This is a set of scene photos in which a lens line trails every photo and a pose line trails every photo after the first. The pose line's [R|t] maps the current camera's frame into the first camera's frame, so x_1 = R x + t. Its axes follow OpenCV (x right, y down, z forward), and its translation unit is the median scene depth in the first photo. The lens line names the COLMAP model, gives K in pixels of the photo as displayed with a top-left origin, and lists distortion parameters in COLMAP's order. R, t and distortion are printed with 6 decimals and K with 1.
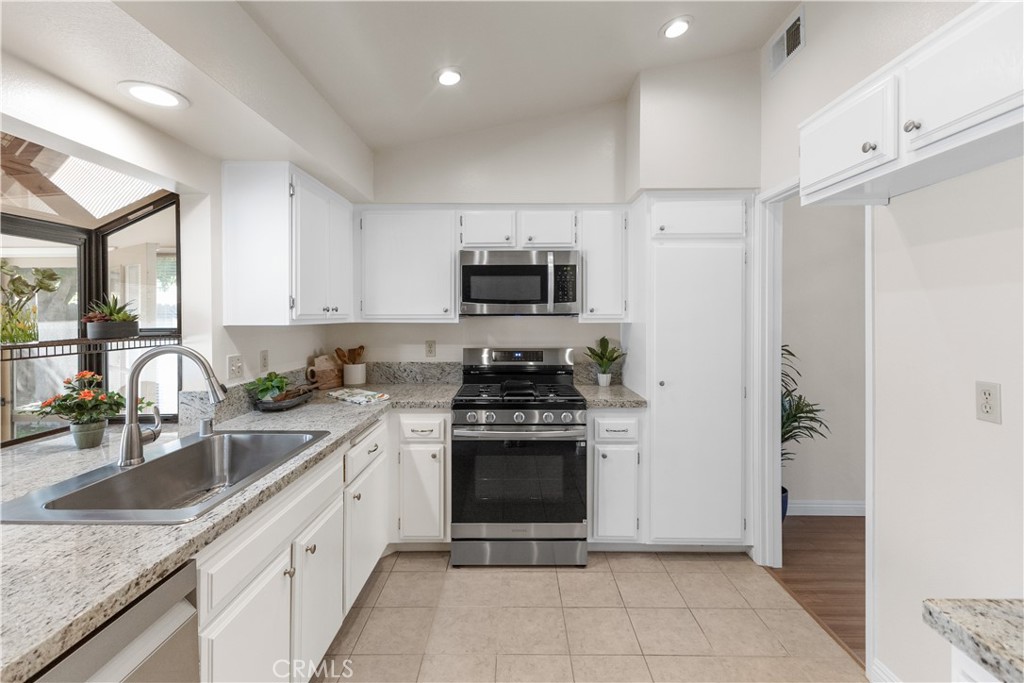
lens RADIAL K [[453.6, 0, 514.1], [0, 453.6, 313.8], [0, 0, 1]] dist [0.012696, -0.000493]
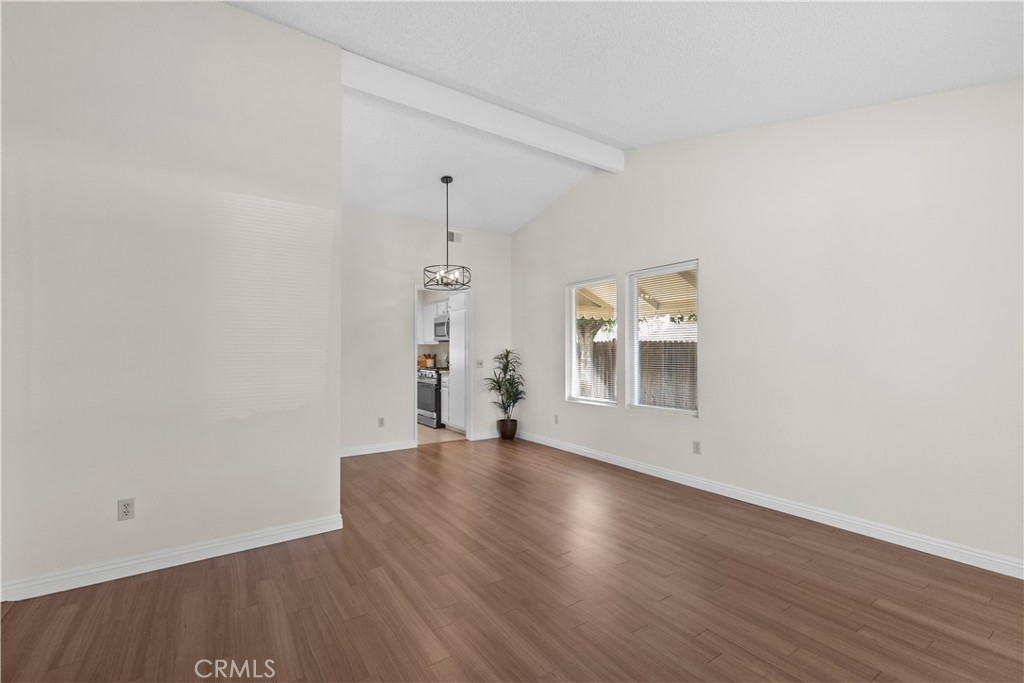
lens RADIAL K [[450.2, 0, 513.6], [0, 450.2, 349.2], [0, 0, 1]] dist [0.011899, 0.000043]
pose [[0.562071, -0.001116, -0.827088, 2.677176], [-0.002003, 0.999994, -0.002710, 0.063649], [0.827086, 0.003180, 0.562066, -0.162038]]
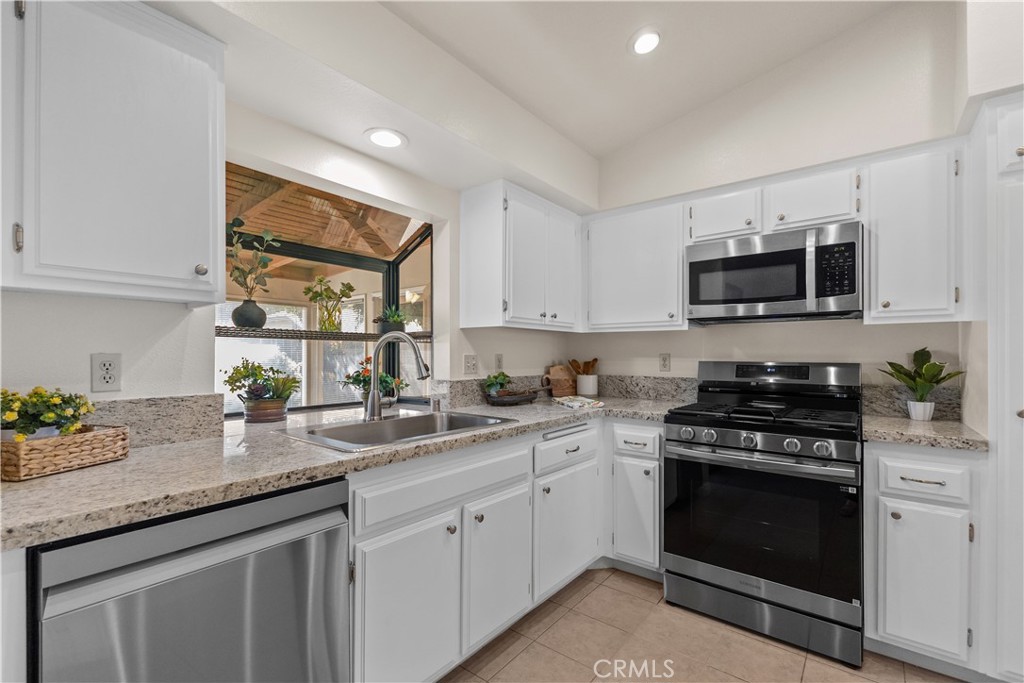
lens RADIAL K [[450.2, 0, 513.6], [0, 450.2, 349.2], [0, 0, 1]] dist [0.011899, 0.000043]
pose [[0.788935, -0.004733, -0.614459, 0.166599], [-0.003754, 0.999915, -0.012521, 0.078706], [0.614466, 0.012185, 0.788850, 0.123704]]
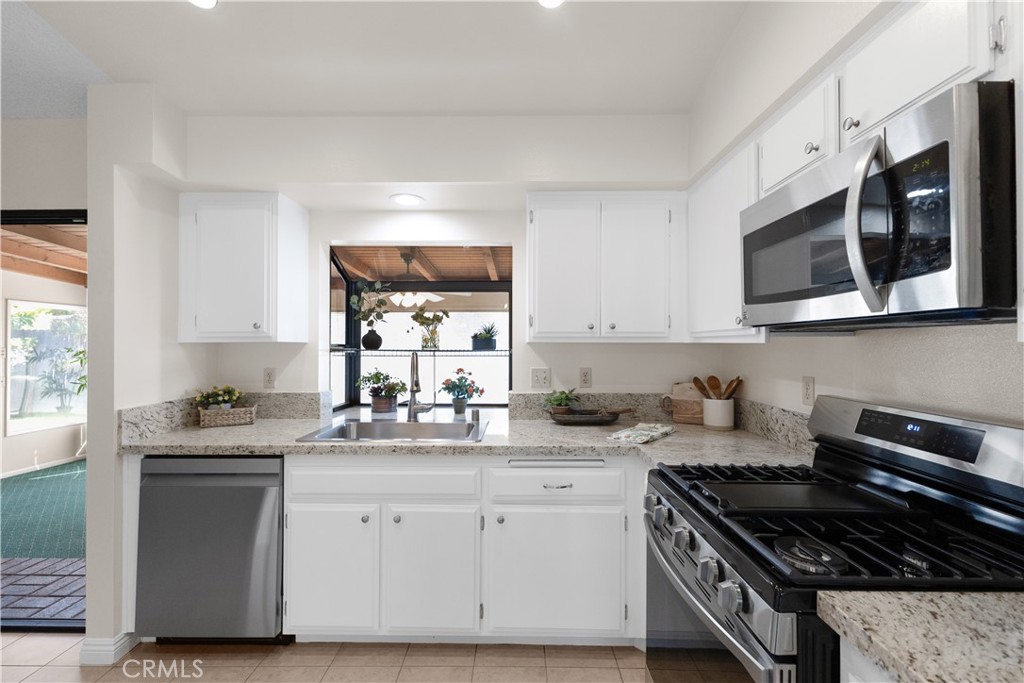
lens RADIAL K [[446.4, 0, 513.9], [0, 446.4, 338.8], [0, 0, 1]] dist [0.010883, -0.000309]
pose [[-0.002340, -0.011181, -0.999935, 0.466933], [-0.001860, 0.999936, -0.011176, 0.024318], [0.999996, 0.001833, -0.002361, 0.796354]]
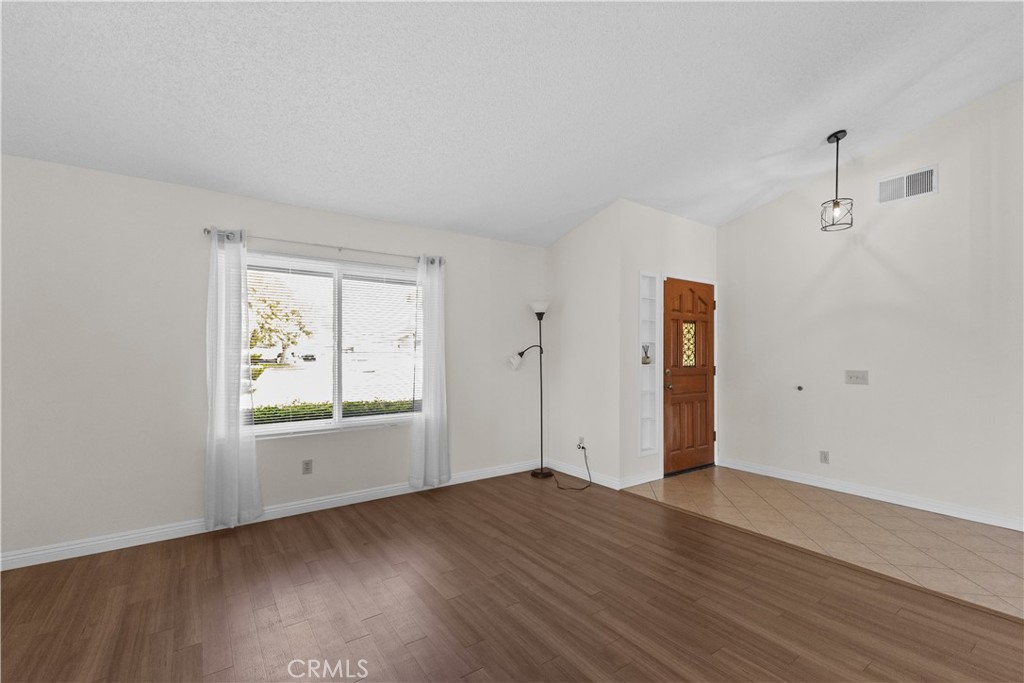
lens RADIAL K [[450.2, 0, 513.6], [0, 450.2, 349.2], [0, 0, 1]] dist [0.011899, 0.000043]
pose [[-0.590131, 0.008191, 0.807266, 1.474095], [0.002755, 0.999963, -0.008133, 0.056917], [-0.807303, -0.002575, -0.590132, 0.741947]]
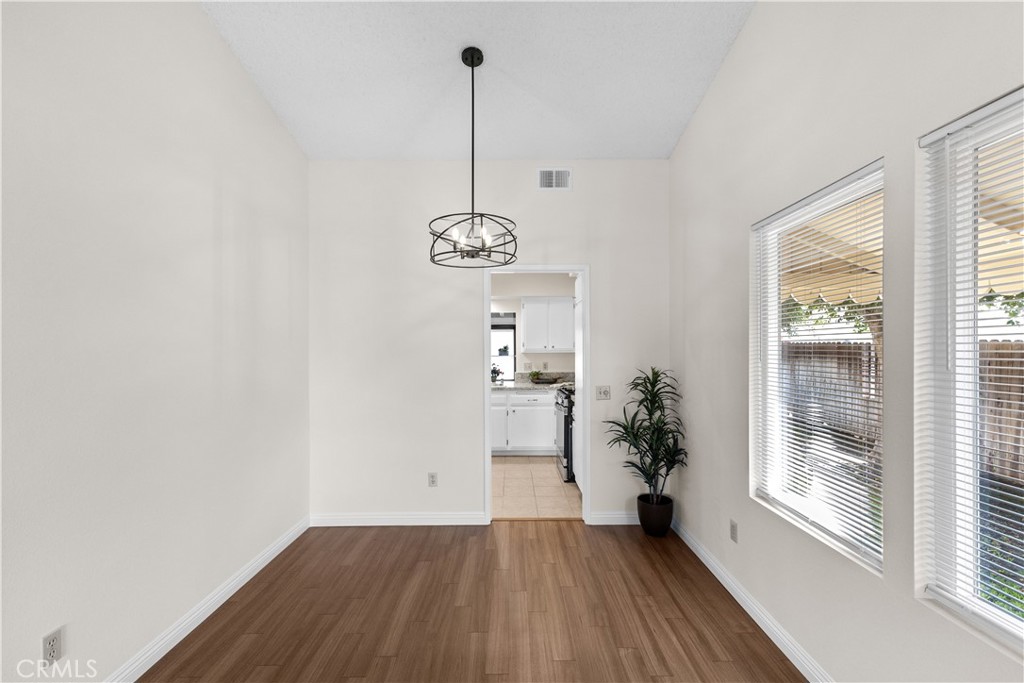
lens RADIAL K [[450.2, 0, 513.6], [0, 450.2, 349.2], [0, 0, 1]] dist [0.011899, 0.000043]
pose [[0.016801, 0.002557, -0.999856, 1.972977], [0.000249, 0.999997, 0.002562, -0.002621], [0.999859, -0.000292, 0.016800, 0.735500]]
